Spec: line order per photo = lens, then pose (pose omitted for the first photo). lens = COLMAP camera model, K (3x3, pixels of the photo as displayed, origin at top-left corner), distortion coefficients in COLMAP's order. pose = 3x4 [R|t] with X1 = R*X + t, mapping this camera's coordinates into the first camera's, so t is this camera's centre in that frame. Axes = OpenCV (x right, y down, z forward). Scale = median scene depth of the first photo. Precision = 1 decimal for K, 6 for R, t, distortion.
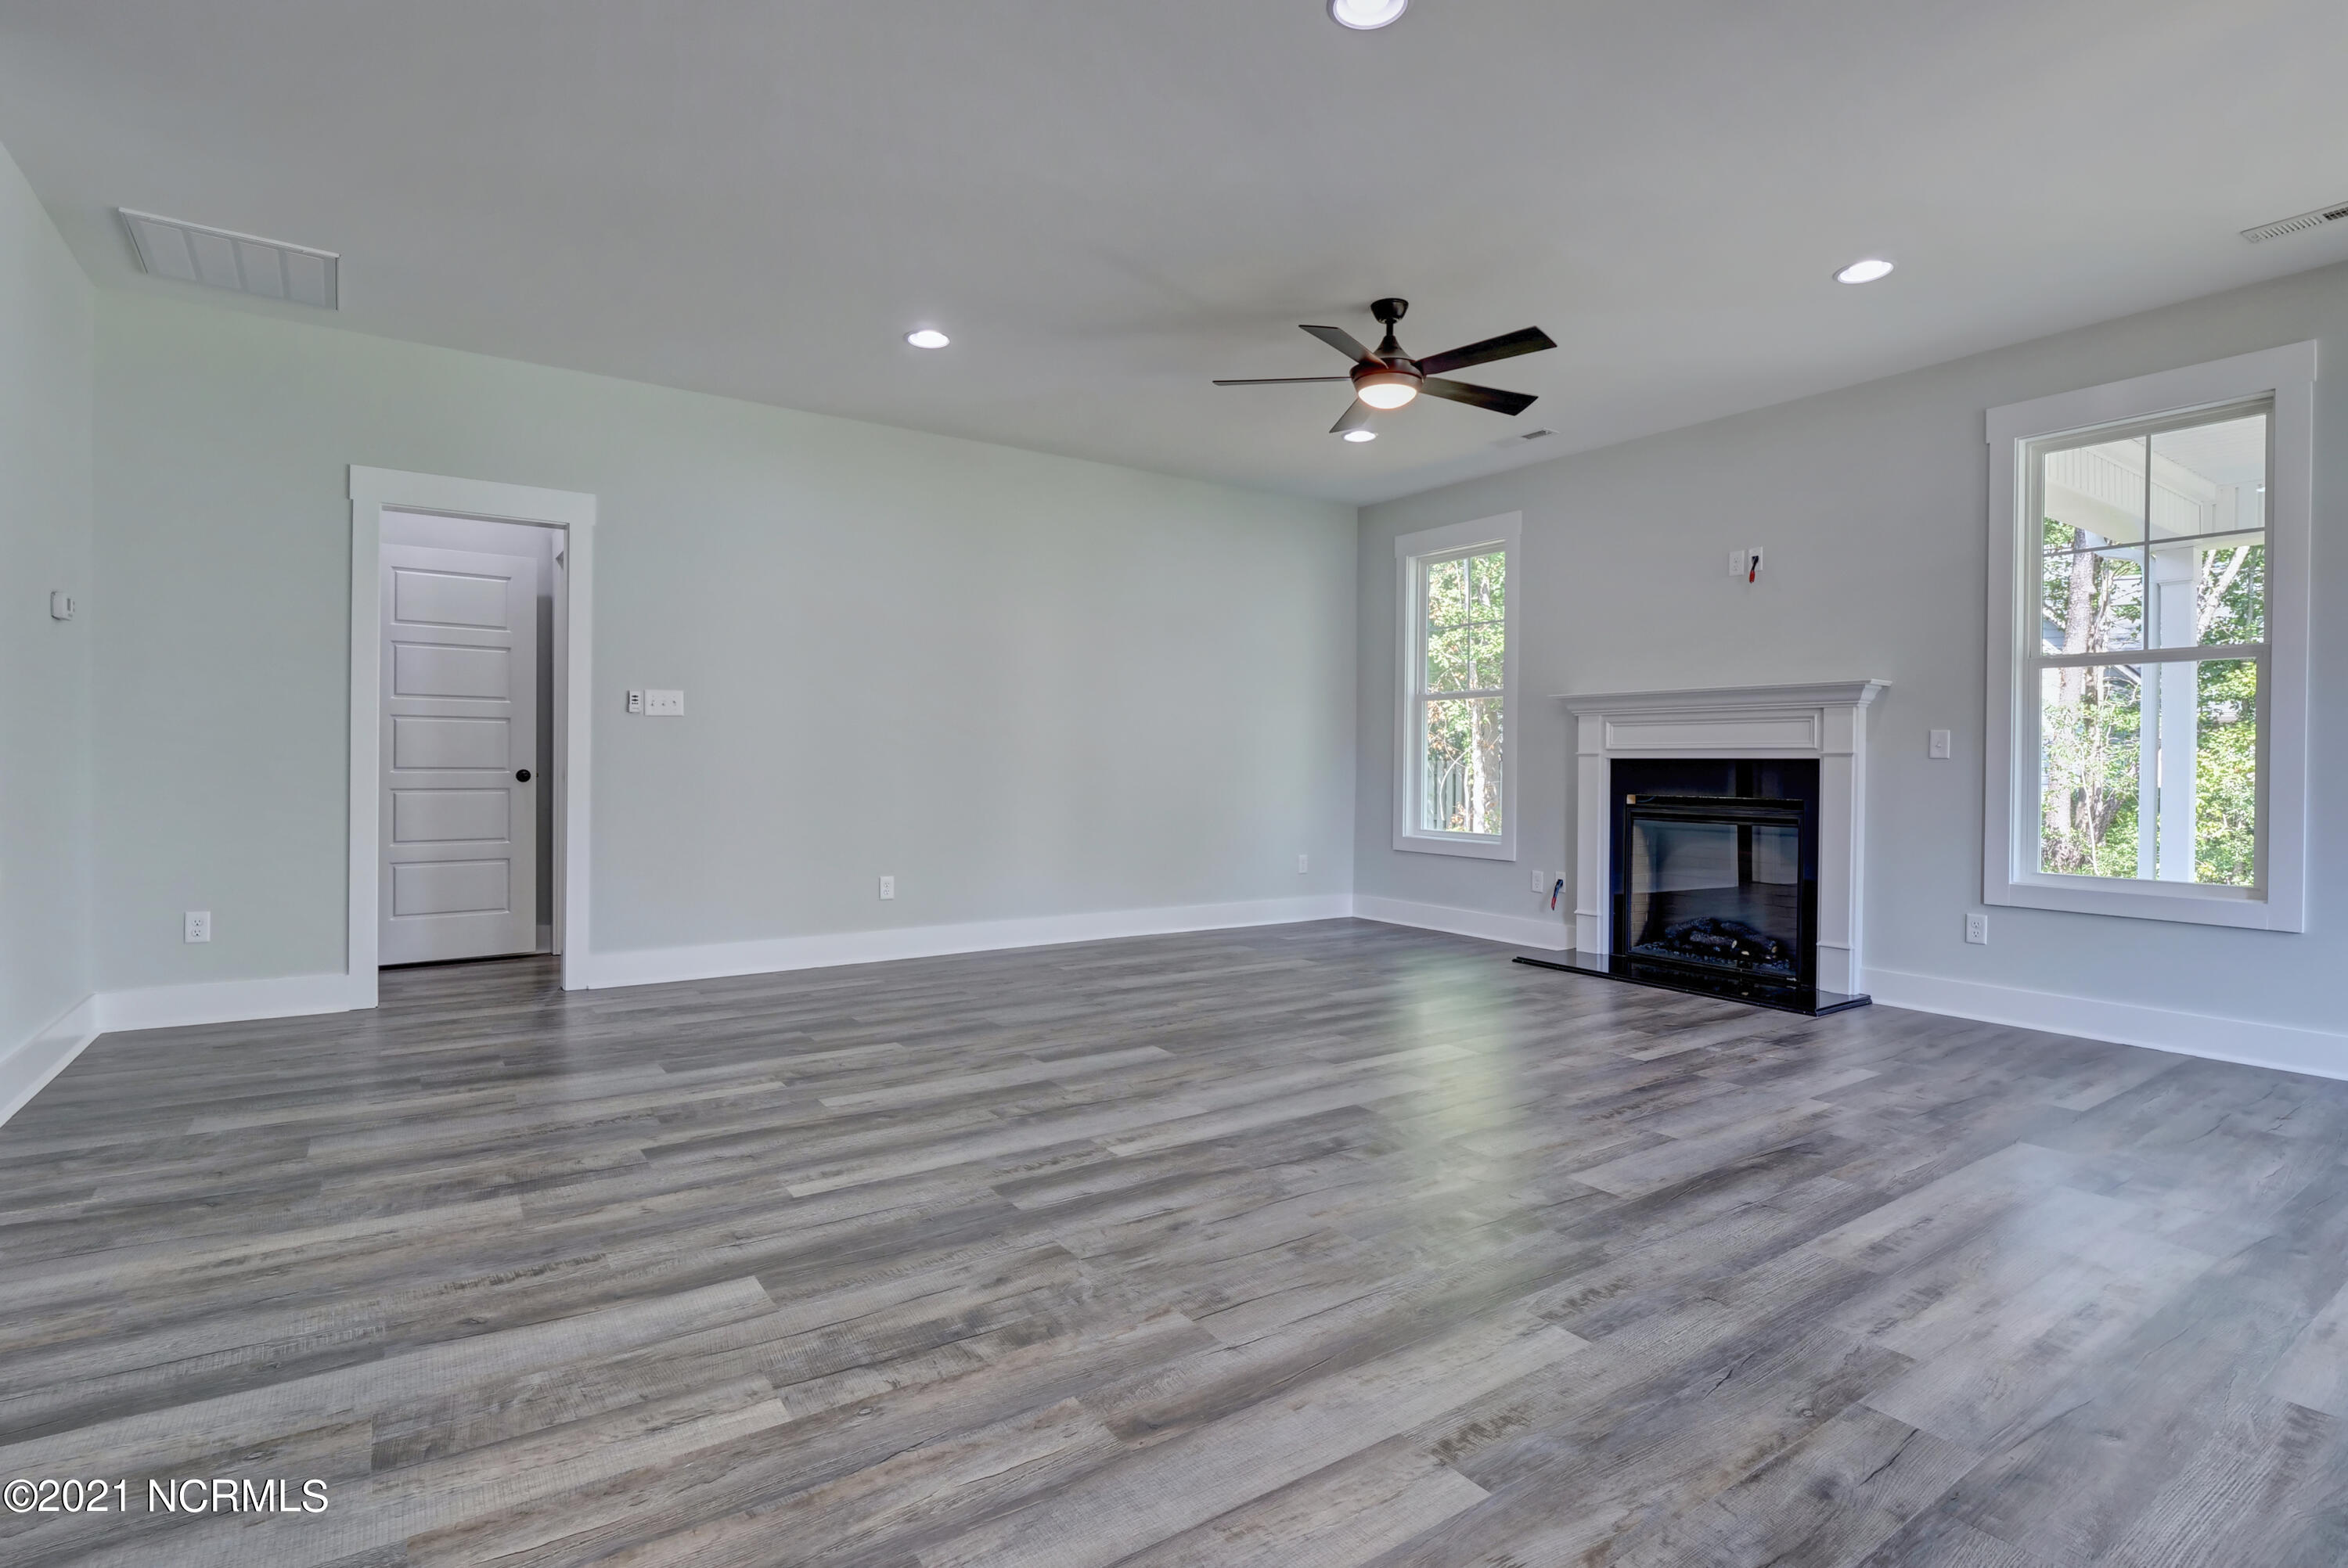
lens RADIAL K [[1134.5, 0, 1167.5], [0, 1134.5, 771.9], [0, 0, 1]] dist [-0.016605, 0.000702]
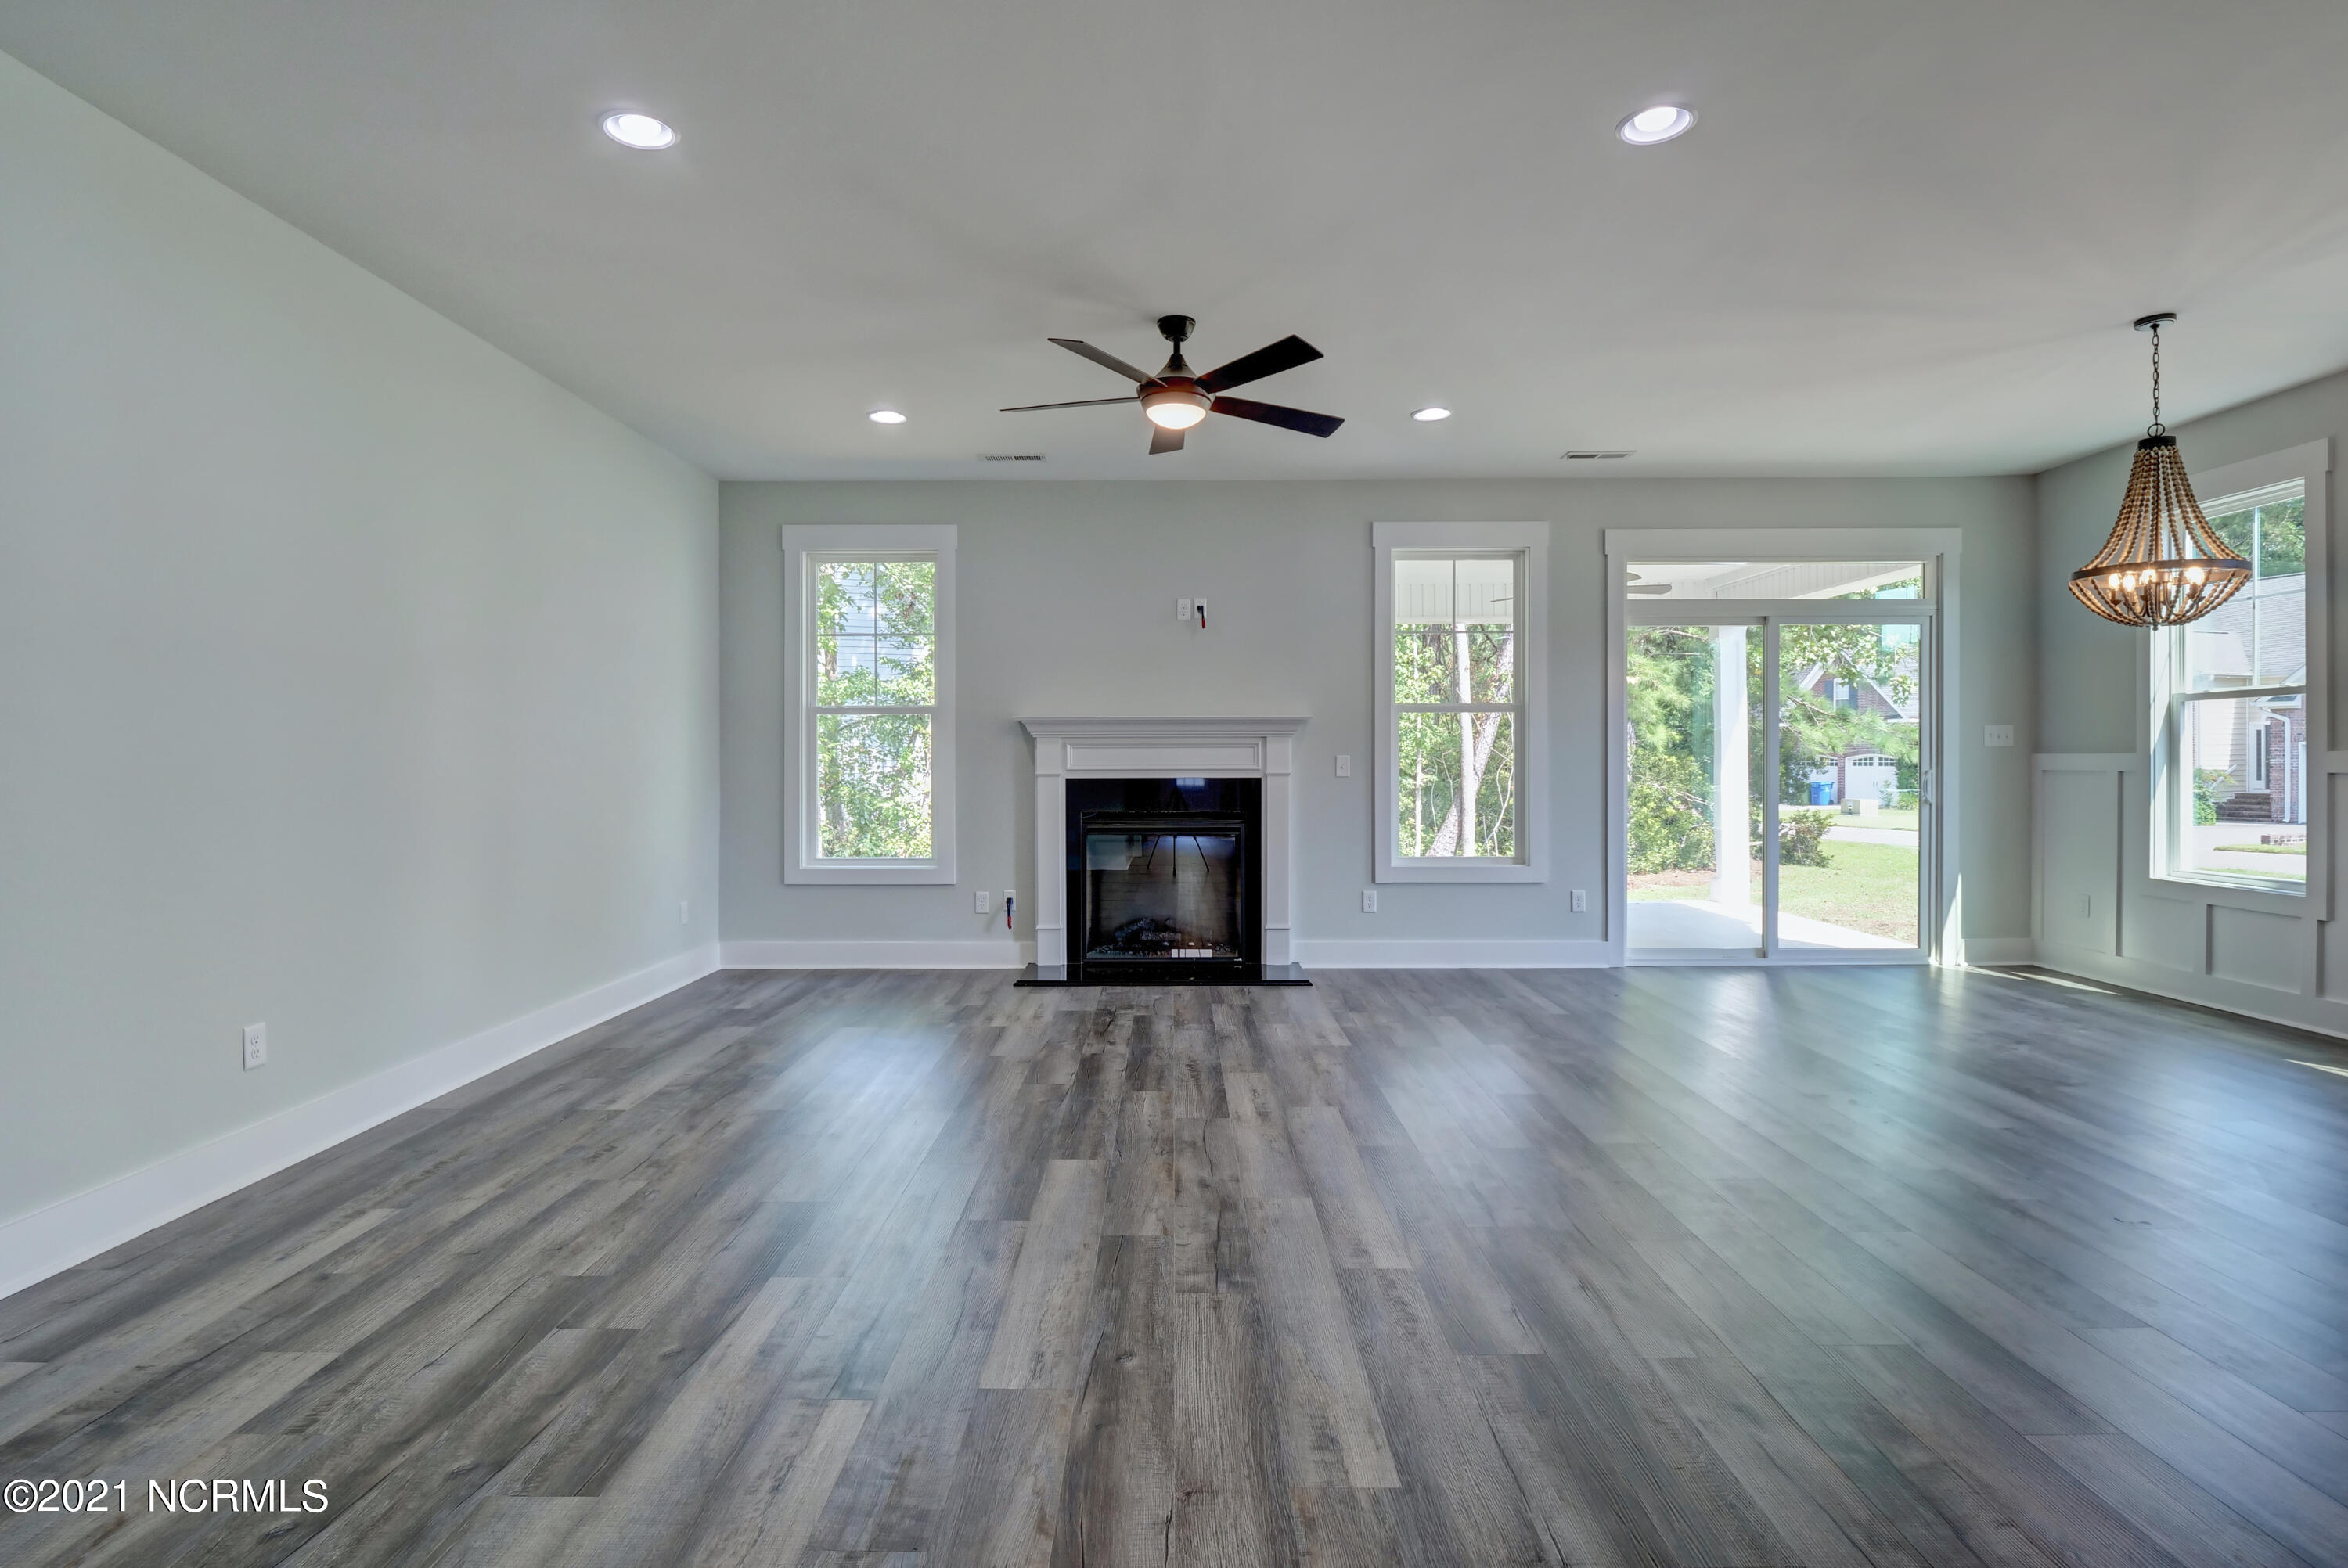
lens RADIAL K [[1134.5, 0, 1167.5], [0, 1134.5, 771.9], [0, 0, 1]] dist [-0.016605, 0.000702]
pose [[0.572668, -0.017616, 0.819598, -0.605545], [0.014572, 0.999830, 0.011308, -0.041085], [-0.819658, 0.005468, 0.572827, 0.456626]]
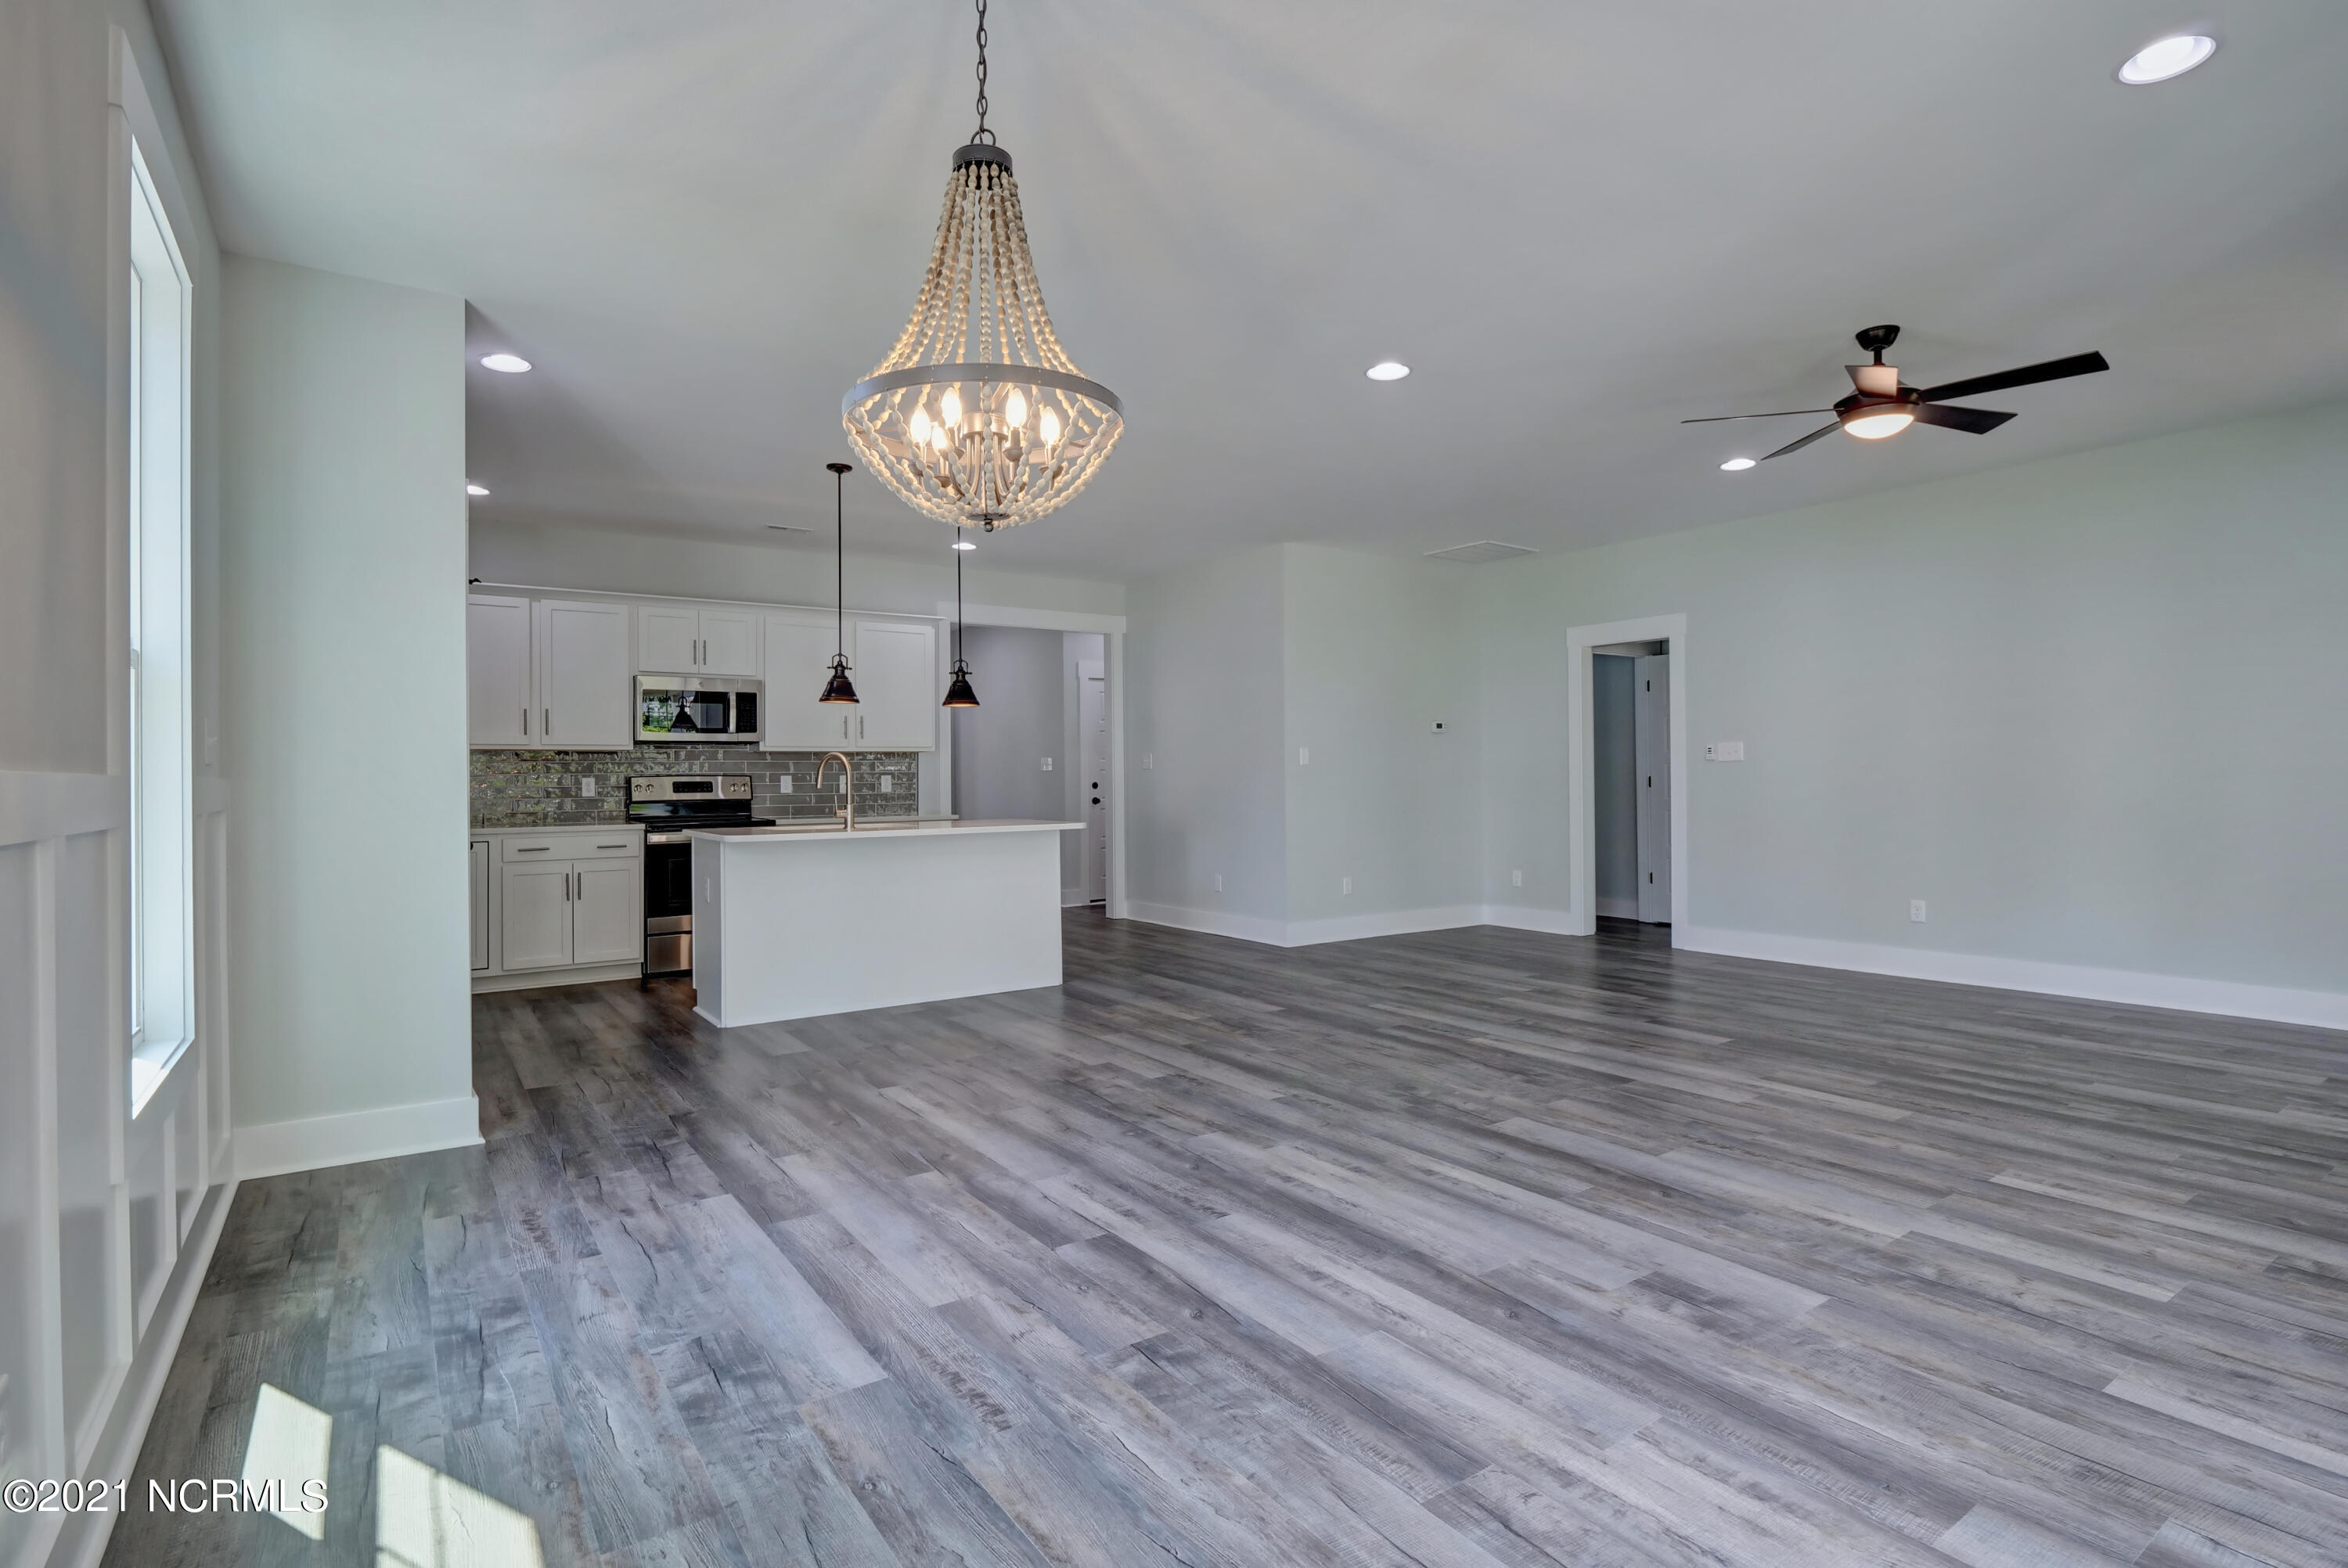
lens RADIAL K [[1134.5, 0, 1167.5], [0, 1134.5, 771.9], [0, 0, 1]] dist [-0.016605, 0.000702]
pose [[0.007034, -0.011943, -0.999904, 1.149763], [-0.000361, 0.999929, -0.011946, -0.024194], [0.999975, 0.000445, 0.007030, 0.386945]]
